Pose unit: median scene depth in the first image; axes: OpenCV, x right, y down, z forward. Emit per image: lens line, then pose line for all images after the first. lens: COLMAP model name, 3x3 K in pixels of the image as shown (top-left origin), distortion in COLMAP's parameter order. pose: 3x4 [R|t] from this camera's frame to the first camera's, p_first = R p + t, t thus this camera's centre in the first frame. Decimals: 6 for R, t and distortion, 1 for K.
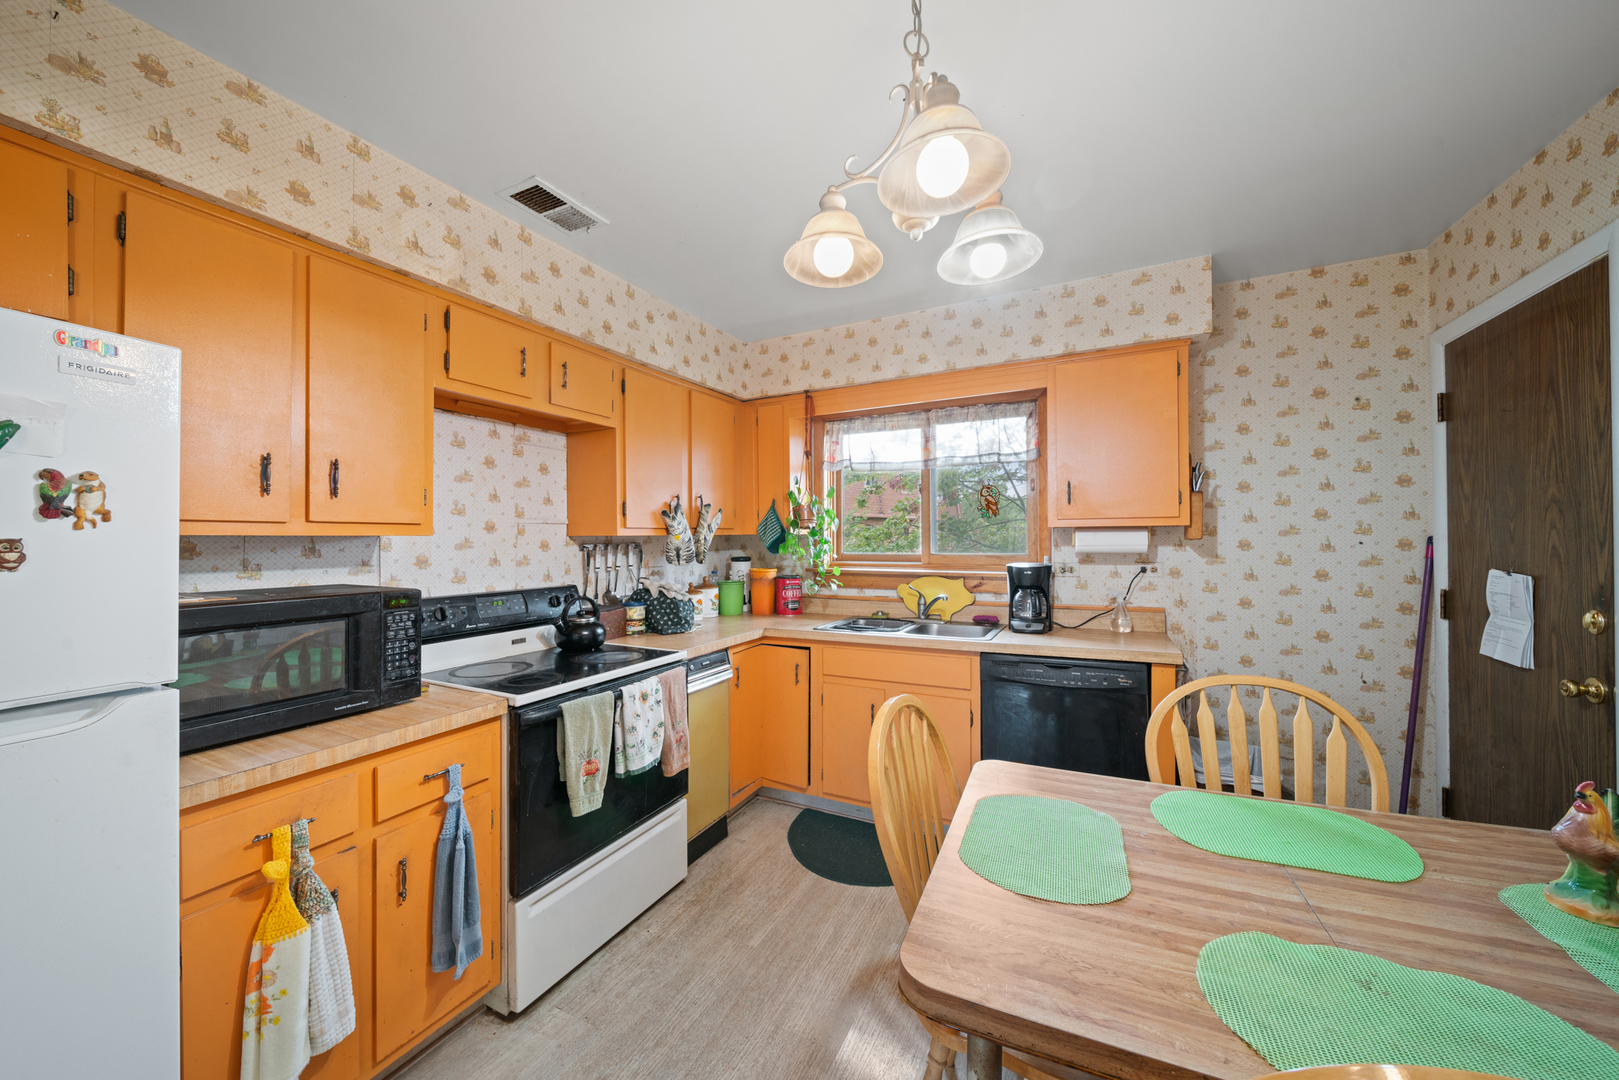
lens RADIAL K [[574.5, 0, 803.9], [0, 574.5, 537.1], [0, 0, 1]] dist [-0.001905, -0.000167]
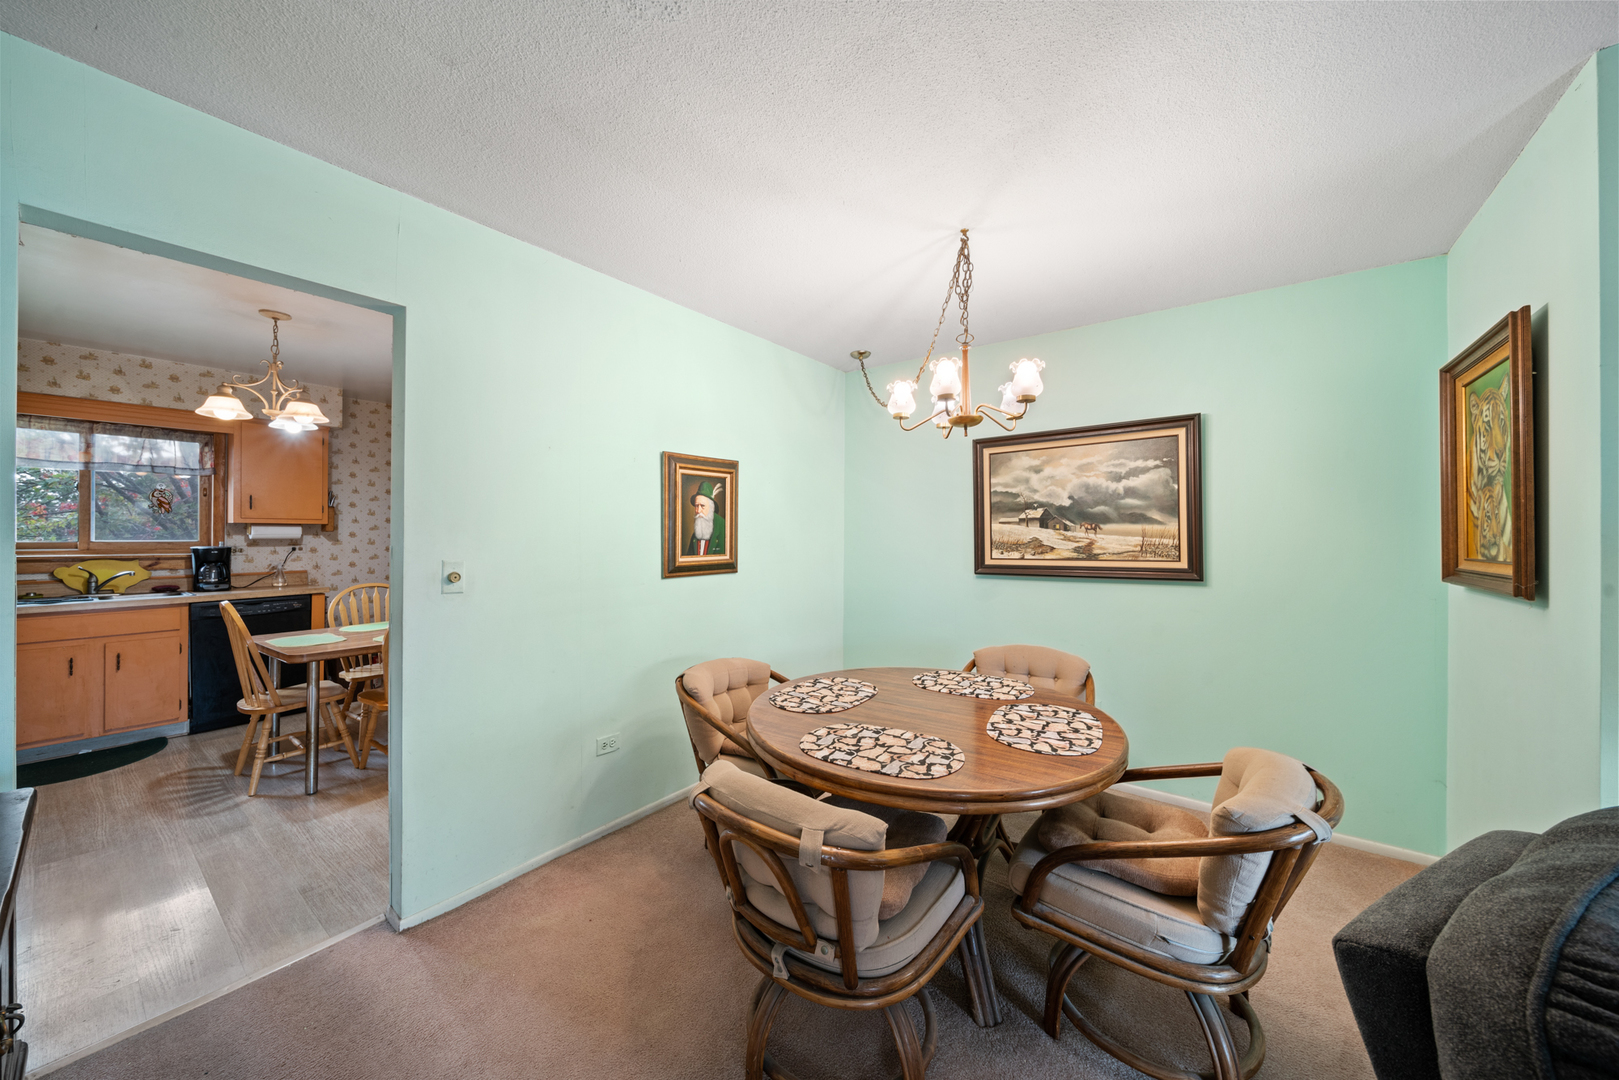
lens RADIAL K [[574.5, 0, 803.1], [0, 574.5, 532.2], [0, 0, 1]] dist [-0.001905, -0.000167]
pose [[0.176885, 0.010761, 0.984173, -0.861266], [-0.011687, 0.999893, -0.008832, 0.004399], [-0.984162, -0.009940, 0.176992, -0.834227]]
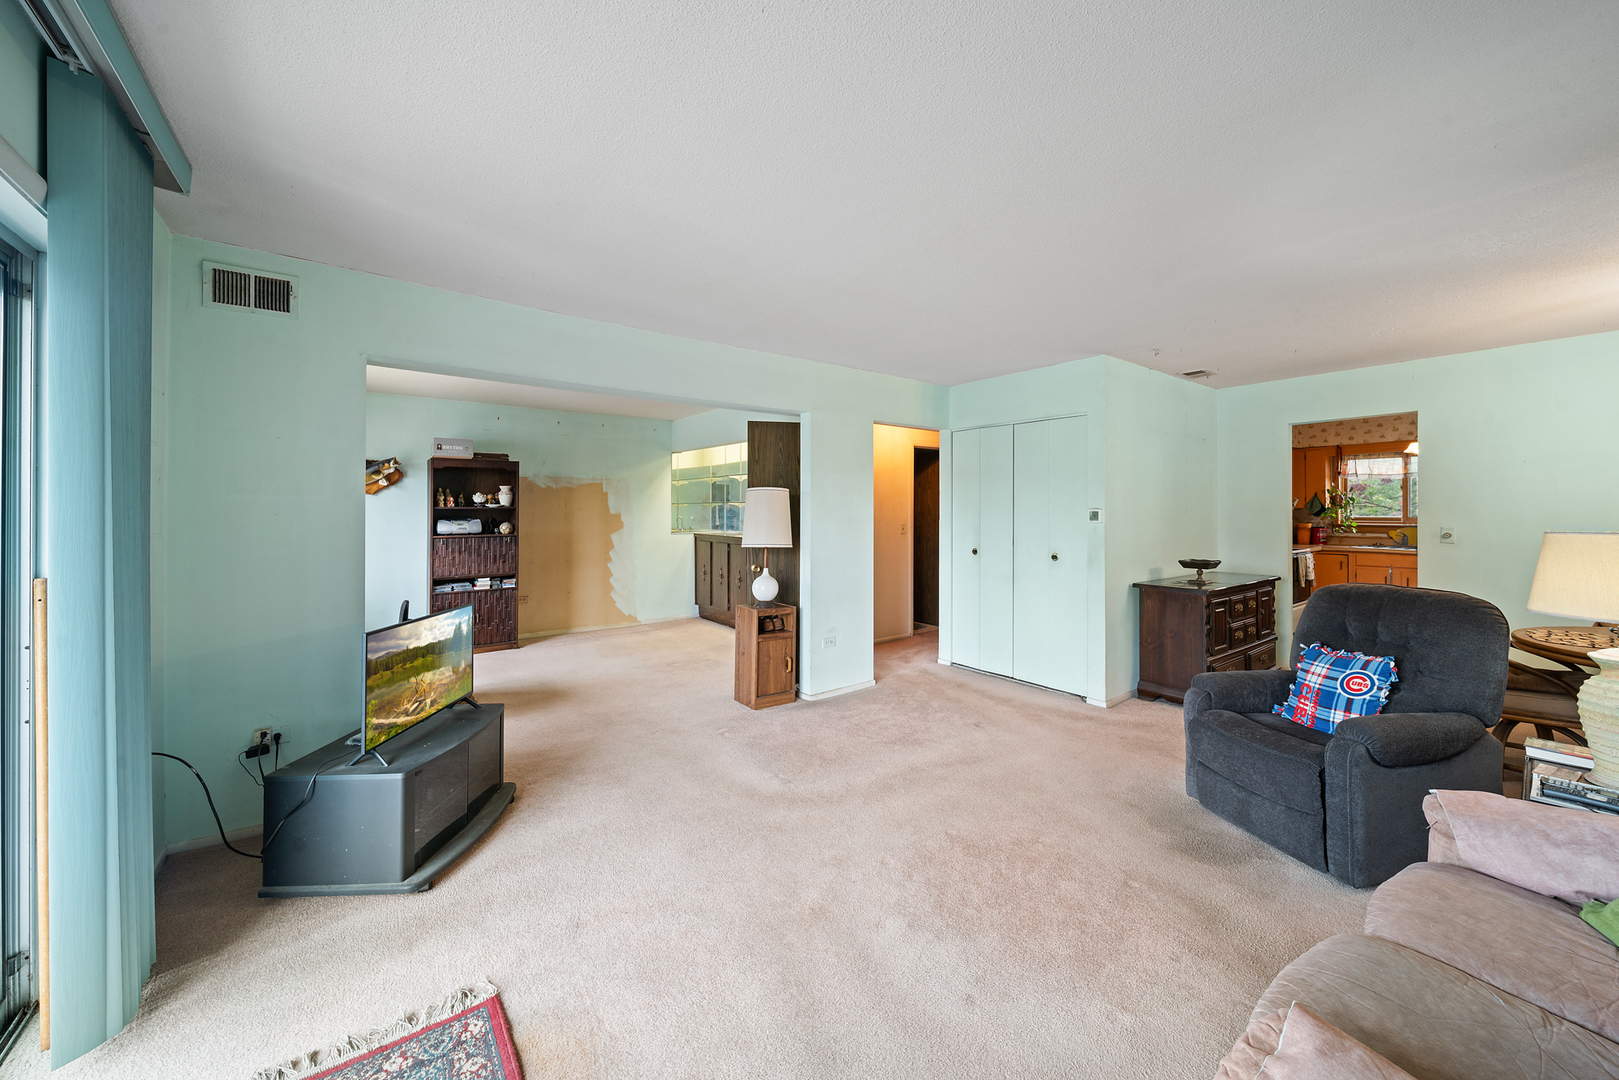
lens RADIAL K [[574.5, 0, 793.0], [0, 574.5, 517.5], [0, 0, 1]] dist [-0.001905, -0.000167]
pose [[0.889927, 0.009221, -0.456009, -1.057457], [-0.000073, 0.999799, 0.020074, -0.015649], [0.456102, -0.017831, 0.889749, -2.429595]]
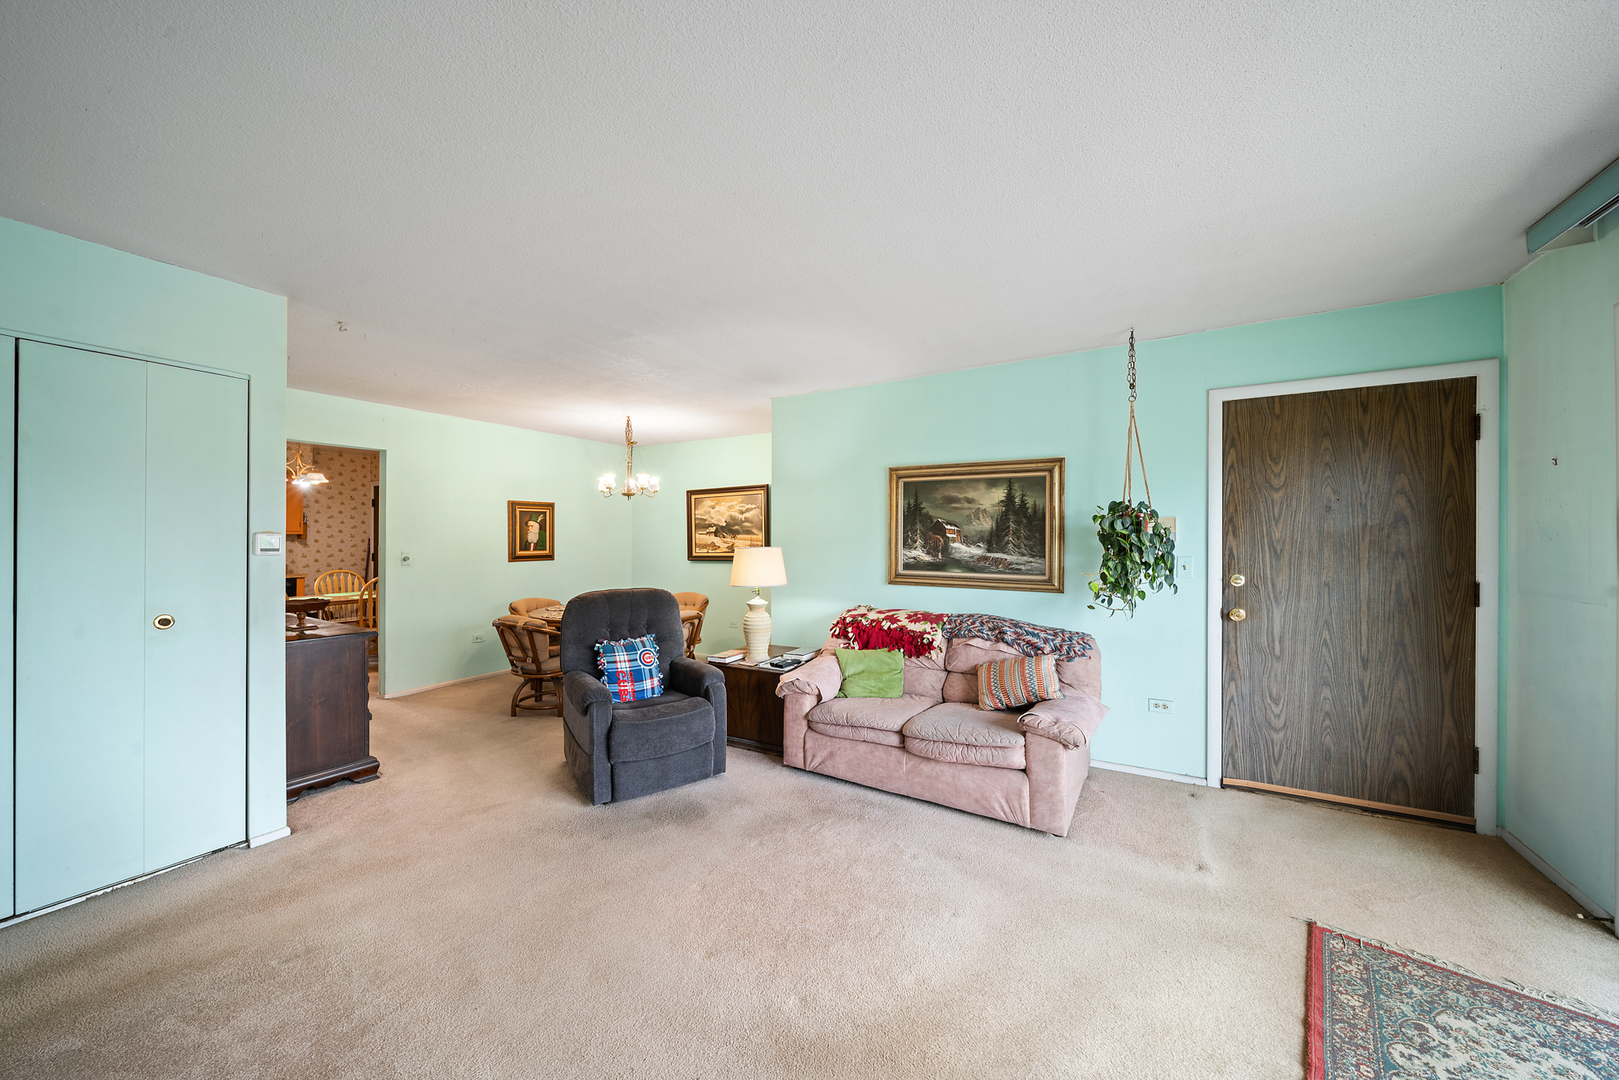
lens RADIAL K [[574.5, 0, 804.3], [0, 574.5, 536.3], [0, 0, 1]] dist [-0.001905, -0.000167]
pose [[0.061748, 0.011106, 0.998030, -1.972884], [-0.008659, 0.999906, -0.010591, -0.000151], [-0.998054, -0.007988, 0.061838, -1.646259]]
